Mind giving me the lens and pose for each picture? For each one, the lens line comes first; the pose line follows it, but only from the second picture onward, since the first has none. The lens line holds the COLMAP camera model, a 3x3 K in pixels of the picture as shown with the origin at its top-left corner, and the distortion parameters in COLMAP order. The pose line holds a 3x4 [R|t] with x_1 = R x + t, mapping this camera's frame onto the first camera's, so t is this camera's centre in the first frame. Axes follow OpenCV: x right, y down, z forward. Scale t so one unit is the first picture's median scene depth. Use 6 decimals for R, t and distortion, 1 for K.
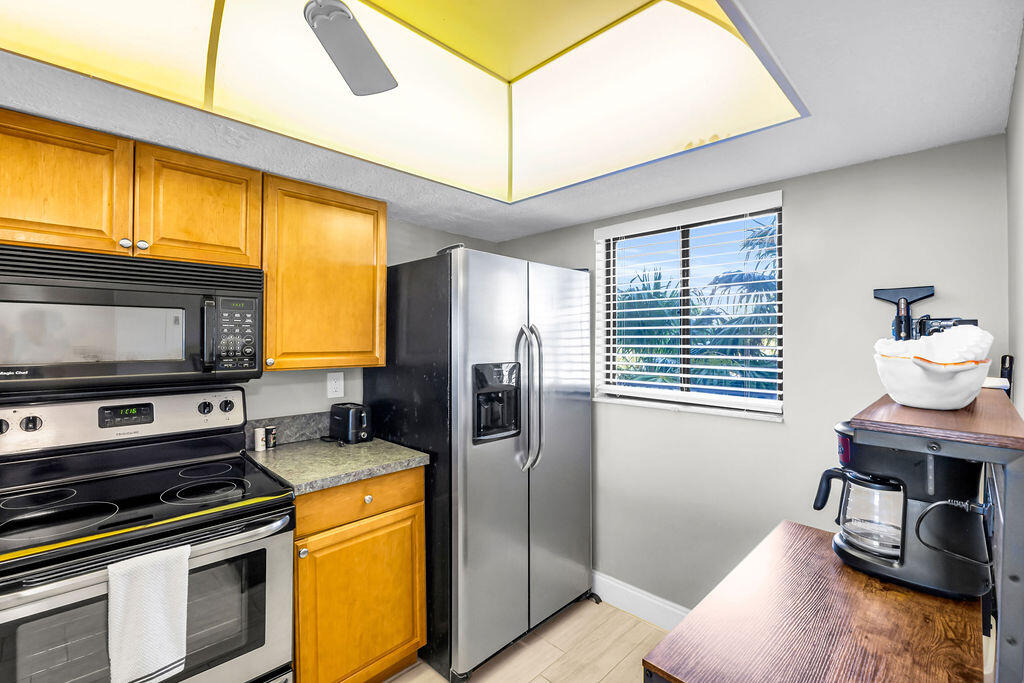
lens RADIAL K [[447.6, 0, 515.0], [0, 447.6, 333.8], [0, 0, 1]] dist [-0.008518, -0.000283]
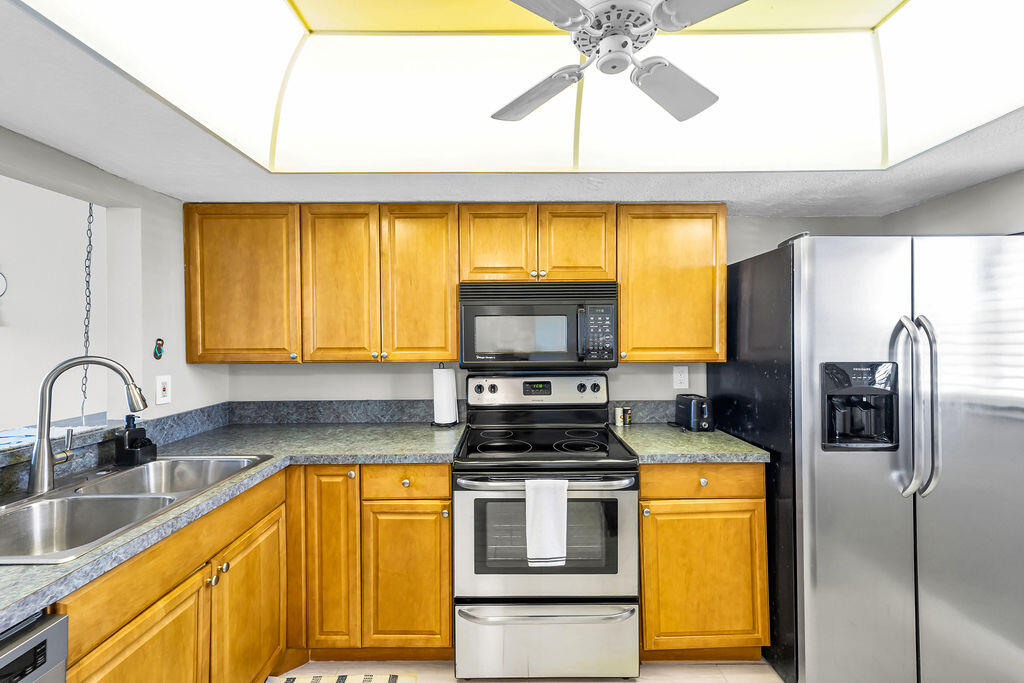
lens RADIAL K [[444.6, 0, 516.8], [0, 444.6, 334.4], [0, 0, 1]] dist [-0.003499, -0.000254]
pose [[0.704379, -0.010987, -0.709739, 0.117057], [0.017045, 0.999854, 0.001439, -0.000954], [0.709619, -0.013111, 0.704463, -0.081708]]
